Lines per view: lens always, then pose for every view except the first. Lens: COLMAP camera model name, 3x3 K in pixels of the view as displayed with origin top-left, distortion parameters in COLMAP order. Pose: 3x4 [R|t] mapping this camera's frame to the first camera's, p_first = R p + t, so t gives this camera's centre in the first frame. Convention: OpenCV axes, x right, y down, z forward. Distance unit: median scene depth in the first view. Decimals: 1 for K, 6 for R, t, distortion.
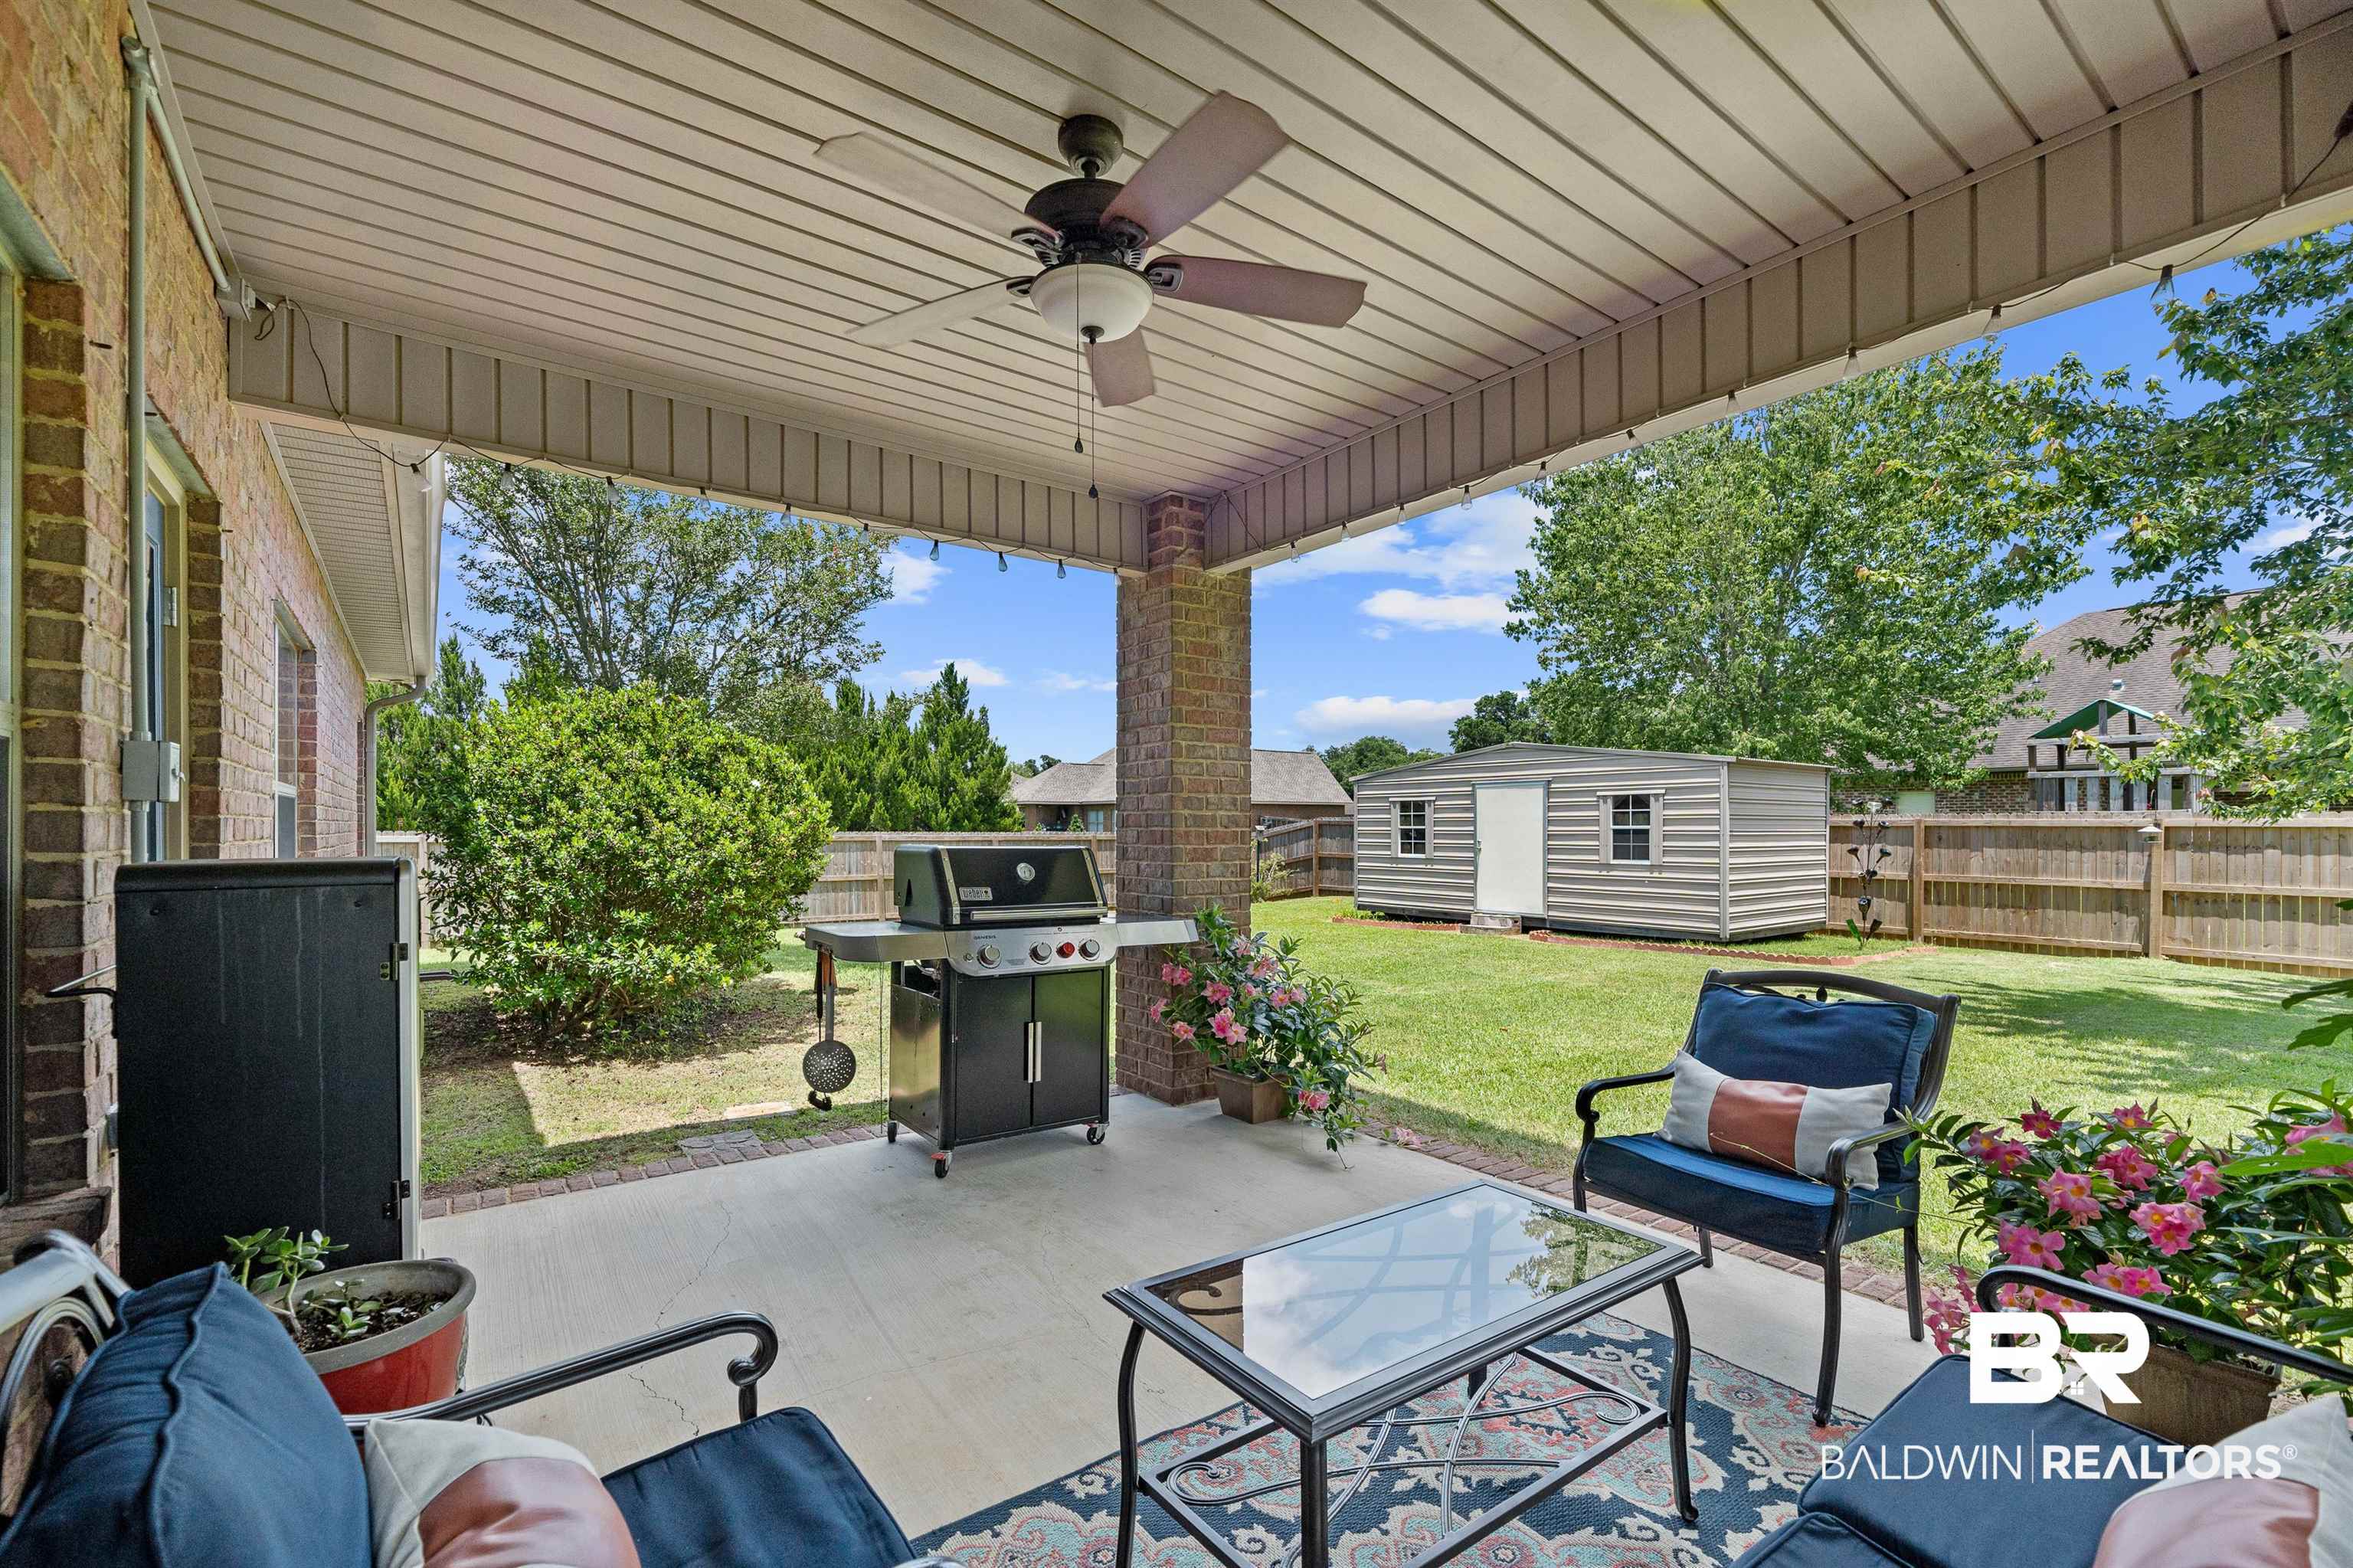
lens RADIAL K [[995.2, 0, 1172.9], [0, 995.2, 825.9], [0, 0, 1]] dist [0.000942, 0.000127]
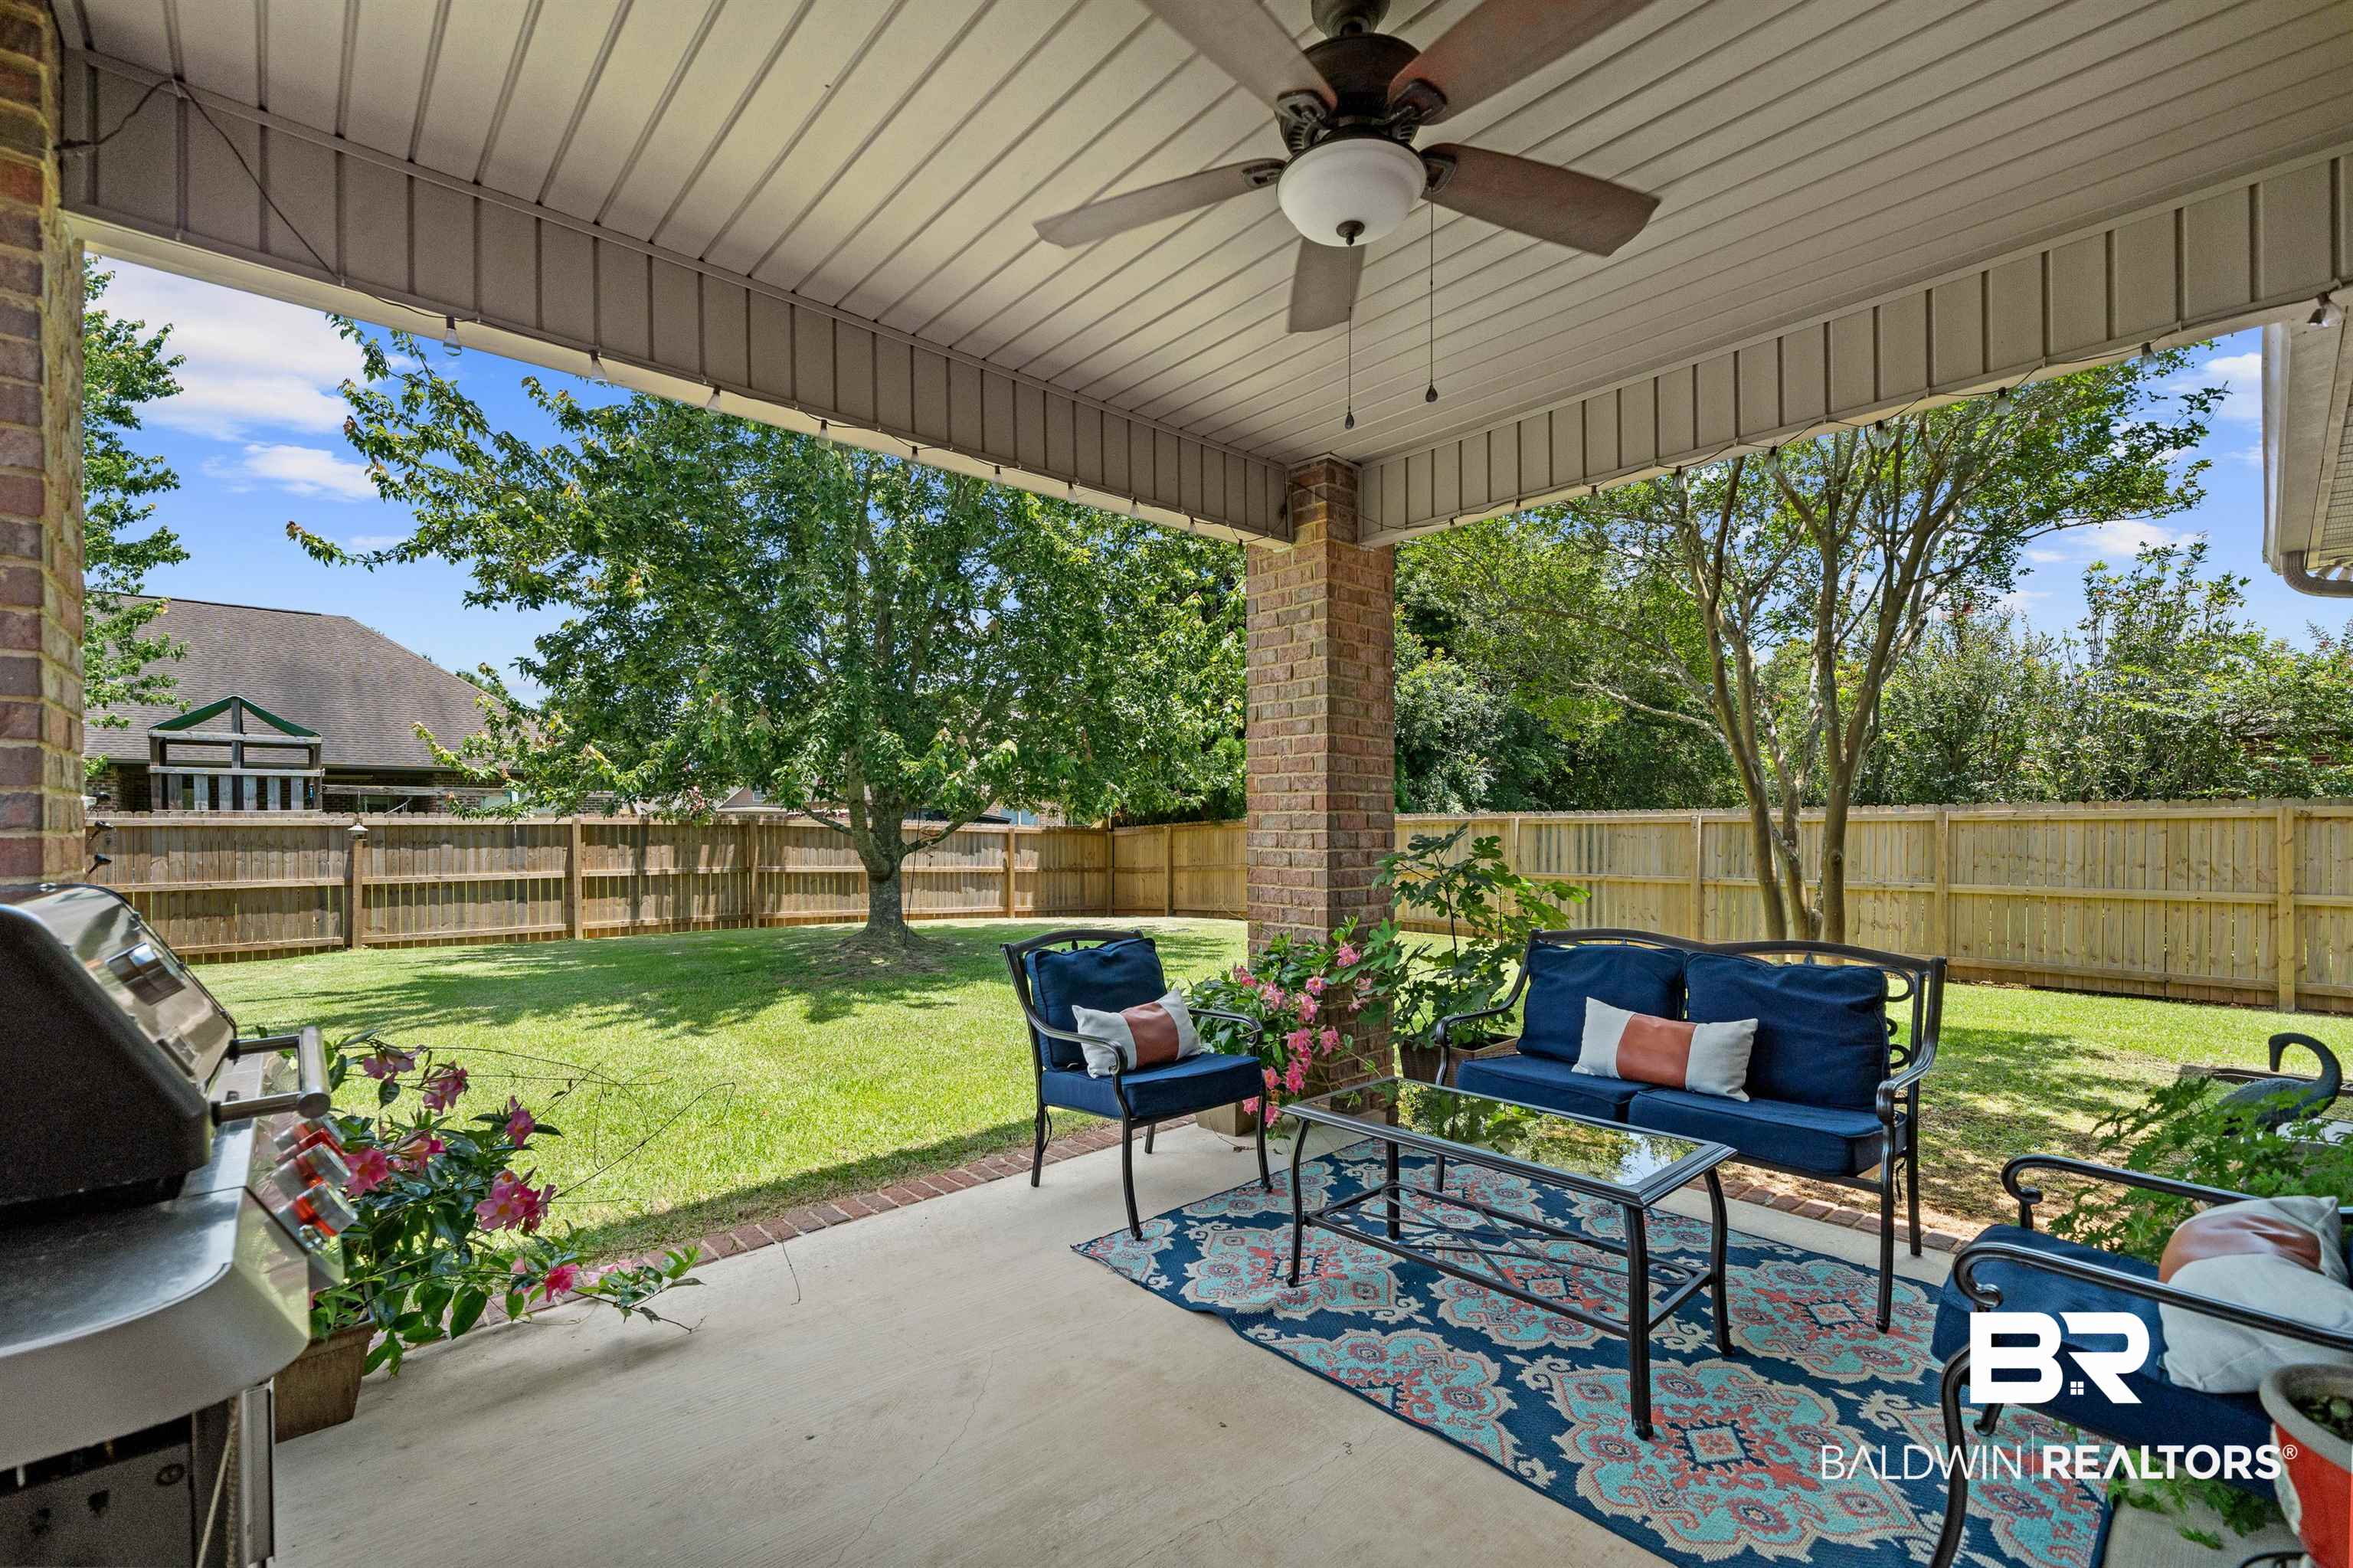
lens RADIAL K [[995.2, 0, 1172.9], [0, 995.2, 825.9], [0, 0, 1]] dist [0.000942, 0.000127]
pose [[-0.112346, -0.006072, 0.993651, -0.172782], [0.005004, 0.999965, 0.006677, -0.002046], [-0.993657, 0.005722, -0.112312, 0.242536]]
